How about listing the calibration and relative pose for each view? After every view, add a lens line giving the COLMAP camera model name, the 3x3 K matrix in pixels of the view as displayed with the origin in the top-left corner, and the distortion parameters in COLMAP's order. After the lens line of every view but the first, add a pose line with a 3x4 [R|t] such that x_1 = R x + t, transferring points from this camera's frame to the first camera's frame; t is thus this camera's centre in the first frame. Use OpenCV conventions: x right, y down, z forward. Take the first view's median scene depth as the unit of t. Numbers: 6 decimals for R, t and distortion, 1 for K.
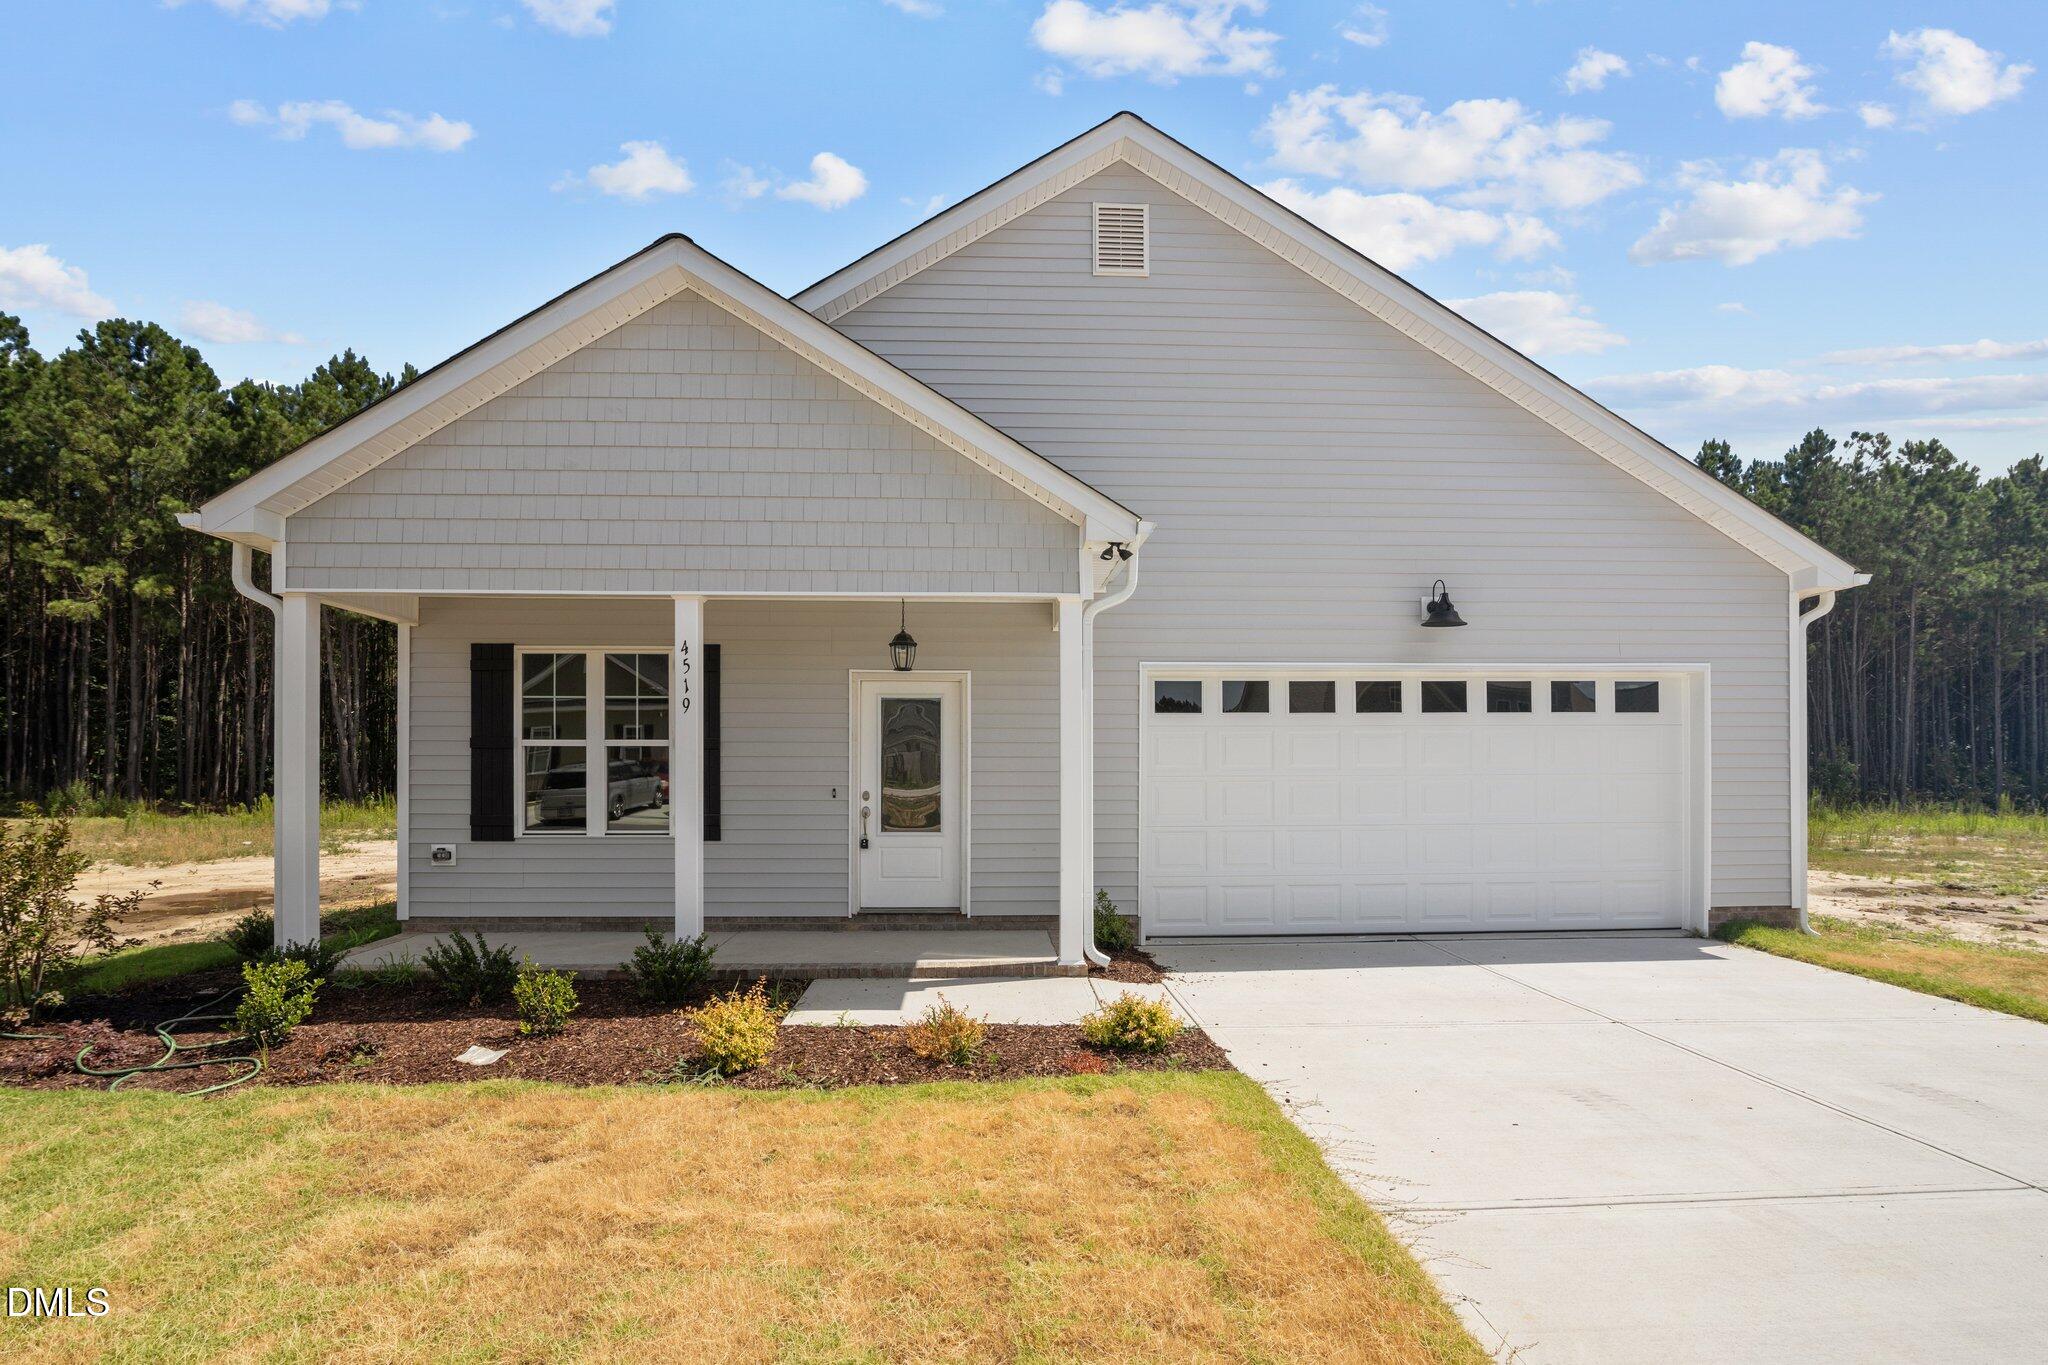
lens RADIAL K [[921.5, 0, 1024.0], [0, 921.5, 682.5], [0, 0, 1]] dist [-0.023346, -0.000304]
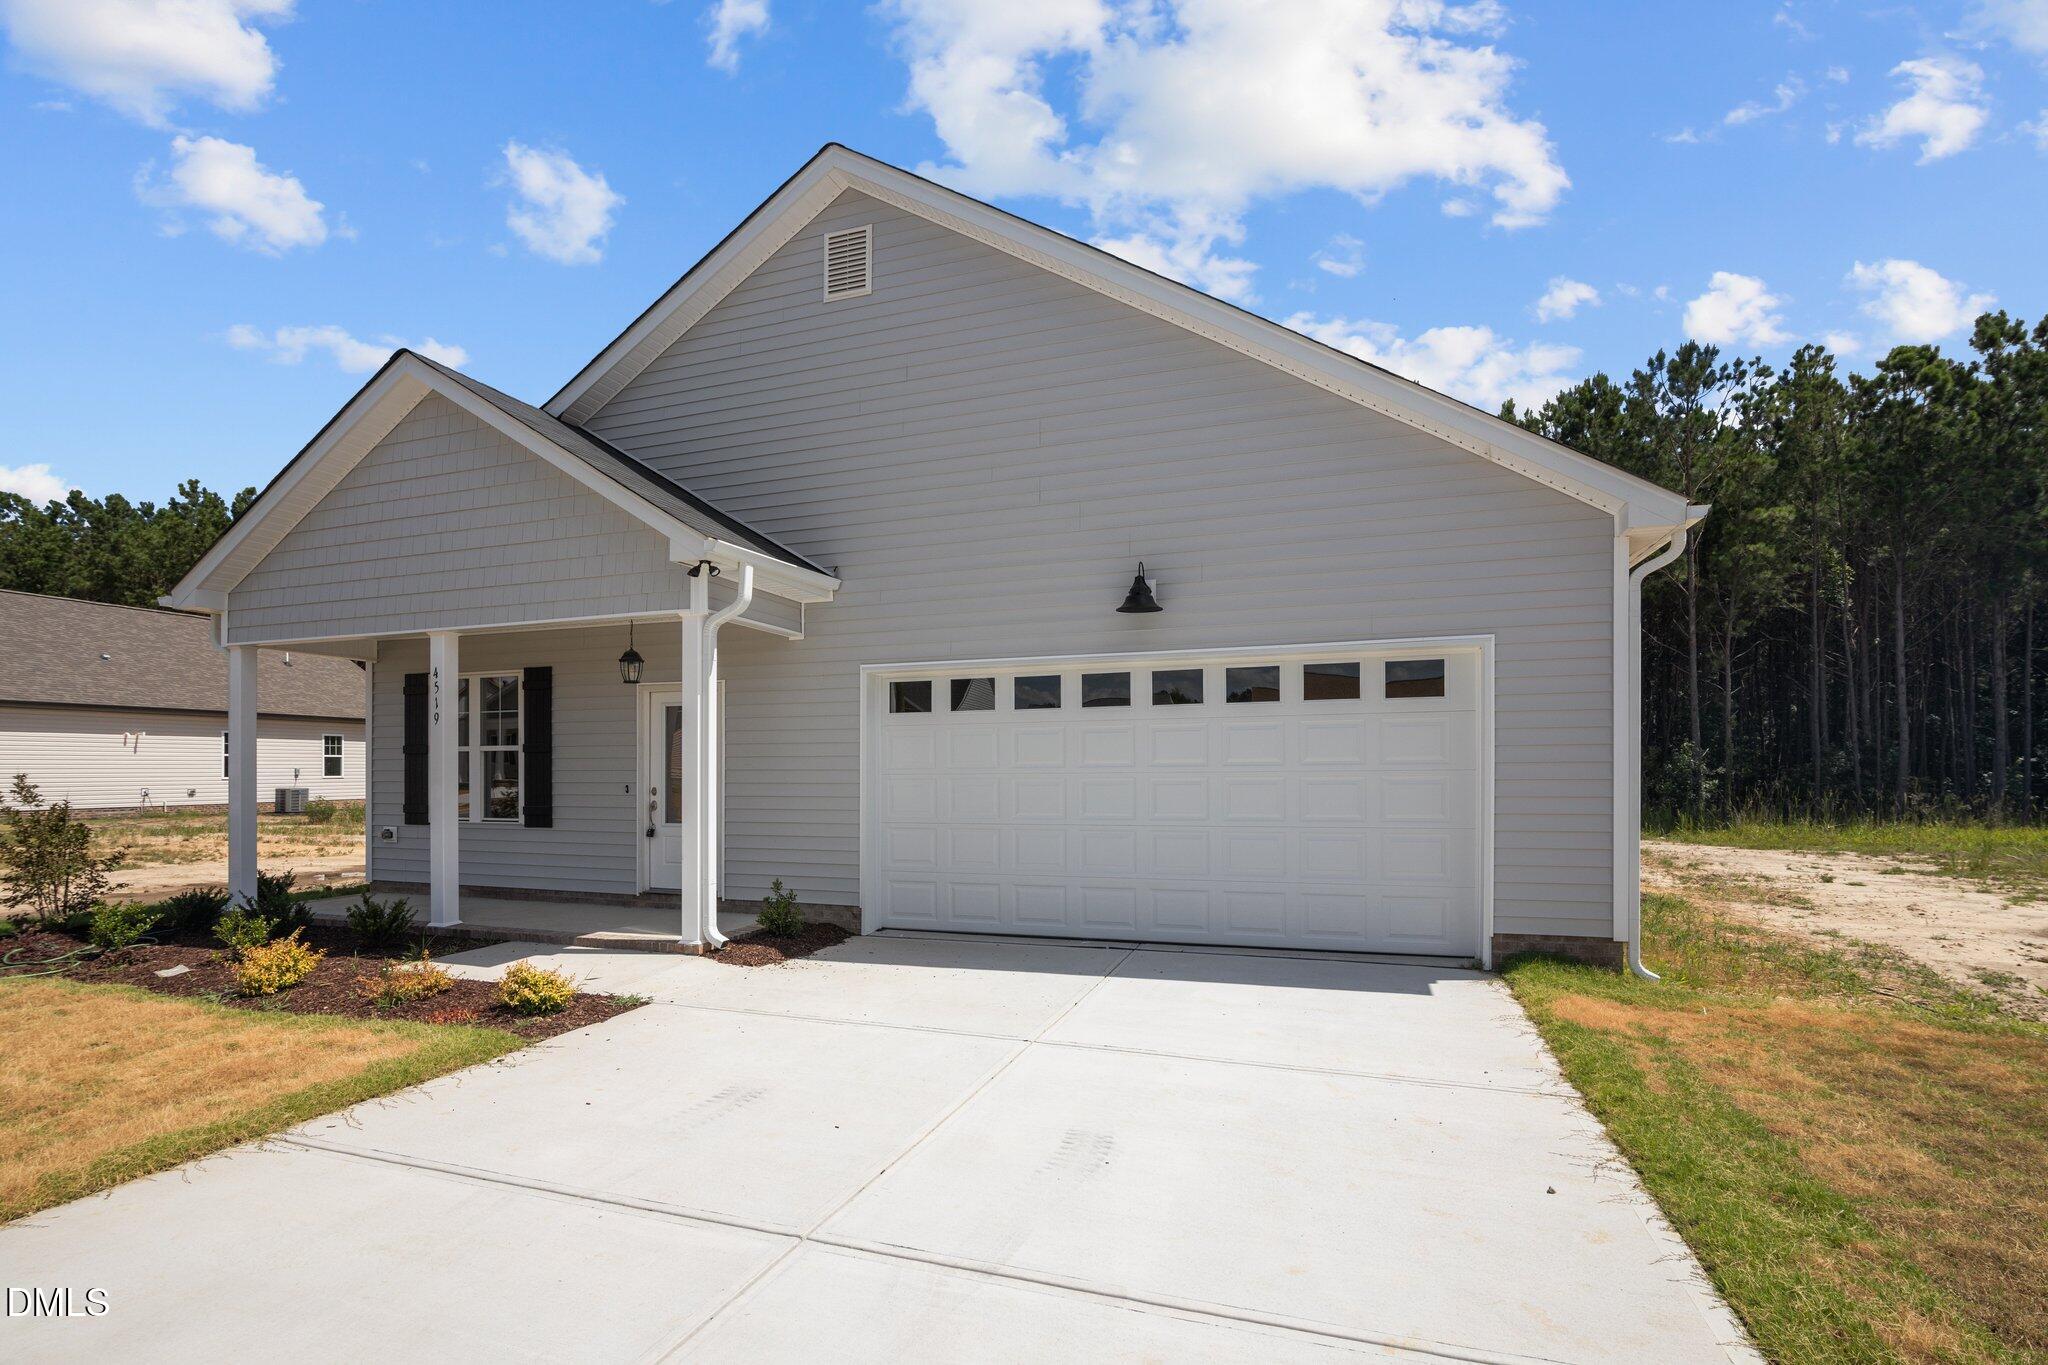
lens RADIAL K [[943.8, 0, 1020.5], [0, 943.8, 670.8], [0, 0, 1]] dist [-0.017333, 0.000745]
pose [[0.935315, -0.040164, -0.351528, 0.667600], [0.039442, 0.999179, -0.009218, 0.001447], [0.351610, -0.005243, 0.936132, 0.058423]]
